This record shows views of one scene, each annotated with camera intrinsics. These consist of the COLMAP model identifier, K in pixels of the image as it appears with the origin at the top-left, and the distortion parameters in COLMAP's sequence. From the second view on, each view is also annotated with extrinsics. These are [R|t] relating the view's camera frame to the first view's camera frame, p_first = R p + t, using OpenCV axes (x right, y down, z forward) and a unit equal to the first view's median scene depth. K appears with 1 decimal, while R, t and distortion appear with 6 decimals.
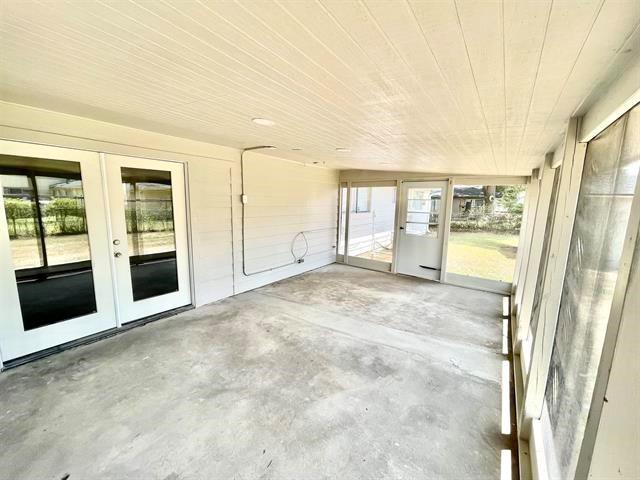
lens RADIAL K [[258.3, 0, 316.9], [0, 258.3, 240.9], [0, 0, 1]] dist [-0.000054, 0.000432]
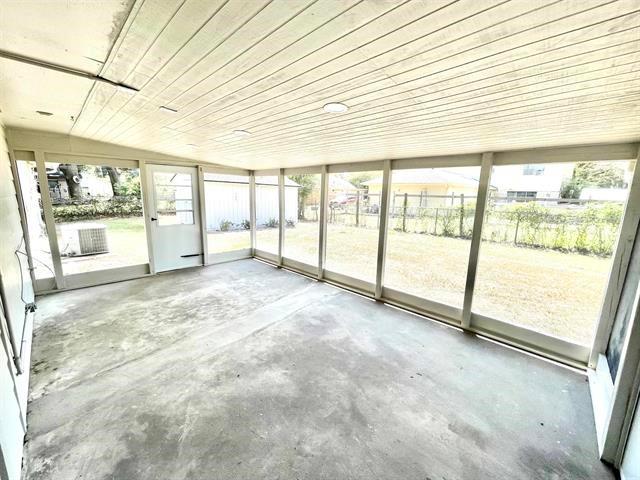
lens RADIAL K [[258.3, 0, 316.9], [0, 258.3, 240.9], [0, 0, 1]] dist [-0.000054, 0.000432]
pose [[0.137494, -0.200908, 0.969913, -0.602952], [0.130474, 0.974354, 0.183333, -0.092420], [-0.981872, 0.101341, 0.160181, 0.490073]]
